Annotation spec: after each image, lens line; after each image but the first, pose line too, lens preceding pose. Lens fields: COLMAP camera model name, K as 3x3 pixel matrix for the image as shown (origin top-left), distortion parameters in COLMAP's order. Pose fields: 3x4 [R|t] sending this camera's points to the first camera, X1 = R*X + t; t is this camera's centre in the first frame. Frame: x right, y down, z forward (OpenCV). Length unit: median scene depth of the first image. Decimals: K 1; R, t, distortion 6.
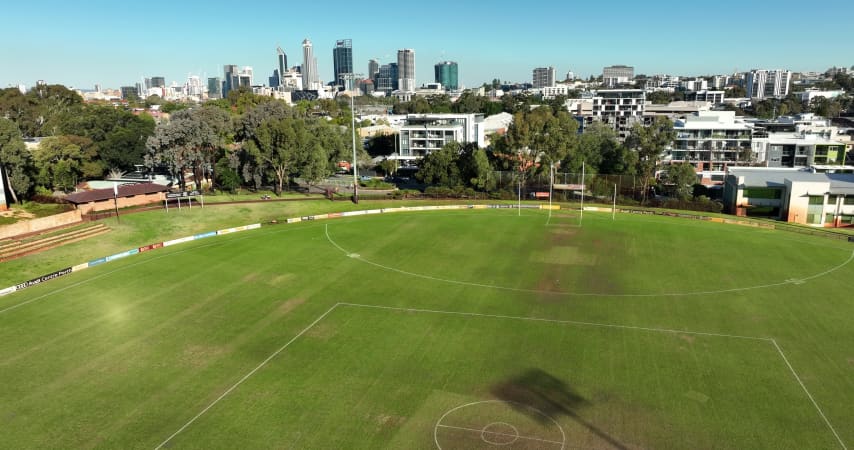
lens RADIAL K [[597.7, 0, 432.4], [0, 597.7, 225.0], [0, 0, 1]] dist [-0.002096, 0.012559]
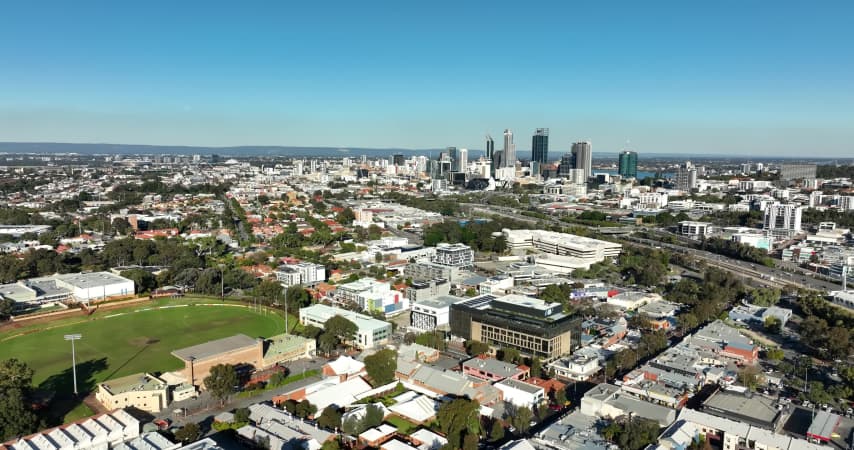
lens RADIAL K [[597.7, 0, 430.8], [0, 597.7, 225.9], [0, 0, 1]] dist [-0.002096, 0.012559]
pose [[0.909953, 0.069599, -0.408829, 1.783401], [-0.108721, 0.991372, -0.073216, -0.263665], [0.400206, 0.111072, 0.909669, -1.281918]]
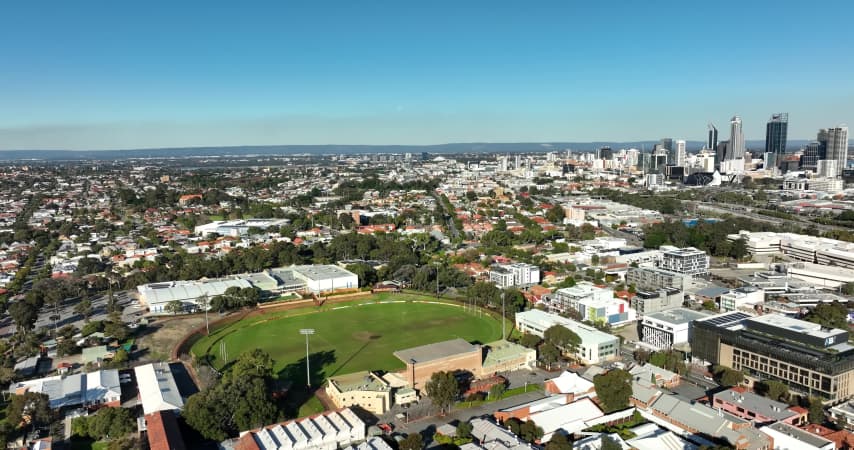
lens RADIAL K [[597.7, 0, 430.5], [0, 597.7, 223.6], [0, 0, 1]] dist [-0.002096, 0.012559]
pose [[0.724861, 0.085702, -0.683544, 1.639112], [-0.142458, 0.989432, -0.027016, -0.281528], [0.674005, 0.116959, 0.729409, -1.192916]]
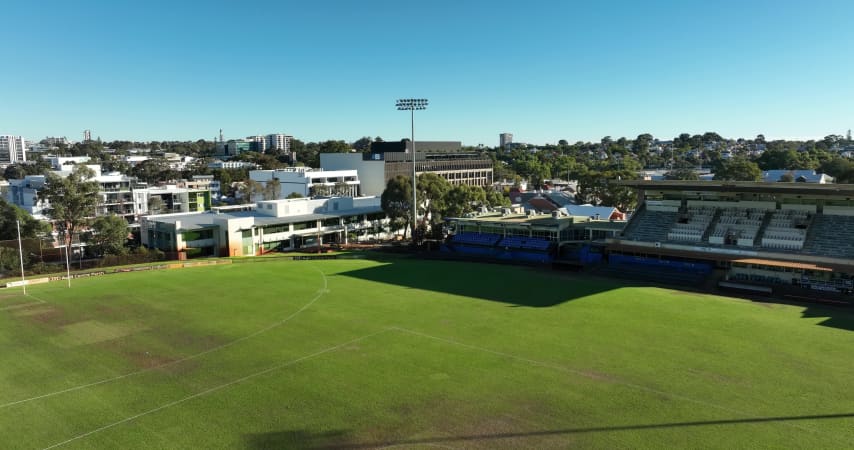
lens RADIAL K [[597.7, 0, 430.9], [0, 597.7, 226.9], [0, 0, 1]] dist [-0.002096, 0.012559]
pose [[0.399028, -0.105289, 0.910874, -0.162103], [0.205262, 0.978433, 0.023179, -0.005473], [-0.893669, 0.177718, 0.412033, 0.144733]]
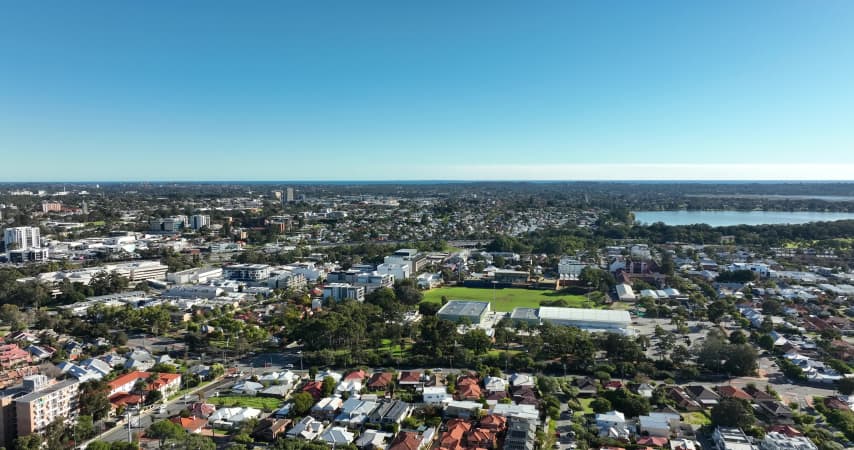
lens RADIAL K [[597.7, 0, 429.7], [0, 597.7, 225.2], [0, 0, 1]] dist [-0.002096, 0.012559]
pose [[-0.054319, -0.066956, 0.996276, -3.432025], [0.220130, 0.972399, 0.077353, -0.711060], [-0.973957, 0.223512, -0.038081, 0.727458]]
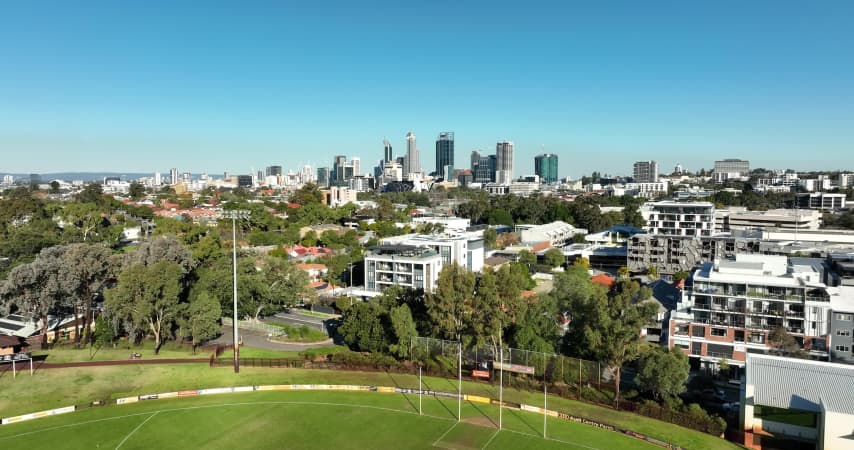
lens RADIAL K [[597.7, 0, 430.7], [0, 597.7, 227.3], [0, 0, 1]] dist [-0.002096, 0.012559]
pose [[0.983127, 0.027284, -0.180880, 0.202749], [-0.052321, 0.989446, -0.135126, -0.102050], [0.175284, 0.142310, 0.974178, 0.196874]]
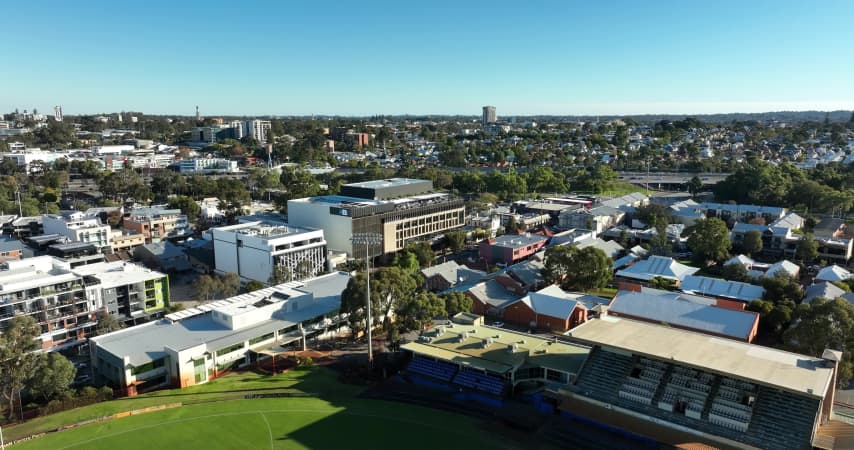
lens RADIAL K [[597.7, 0, 430.4], [0, 597.7, 224.8], [0, 0, 1]] dist [-0.002096, 0.012559]
pose [[0.375282, -0.156645, 0.913578, -0.112386], [0.200967, 0.975922, 0.084781, -0.194431], [-0.904862, 0.151782, 0.397727, 0.085930]]
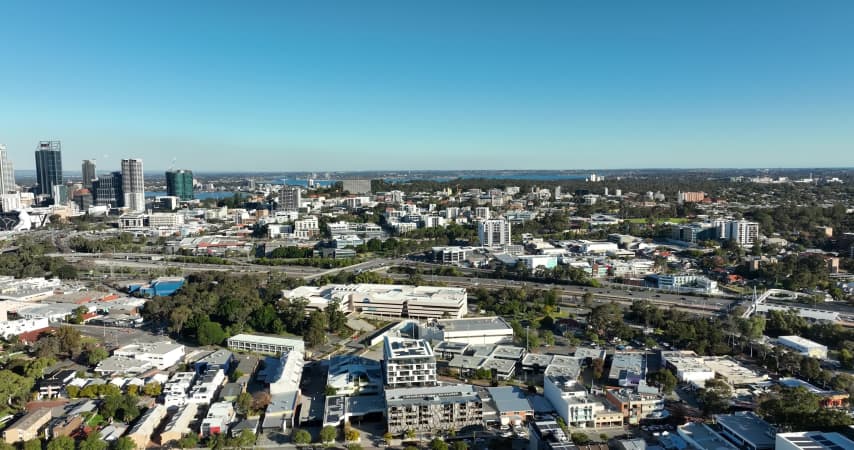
lens RADIAL K [[597.7, 0, 431.1], [0, 597.7, 222.1], [0, 0, 1]] dist [-0.002096, 0.012559]
pose [[0.908133, -0.033980, 0.417300, -0.145122], [0.089712, 0.989344, -0.114672, -0.569850], [-0.408956, 0.141575, 0.901505, 0.015617]]
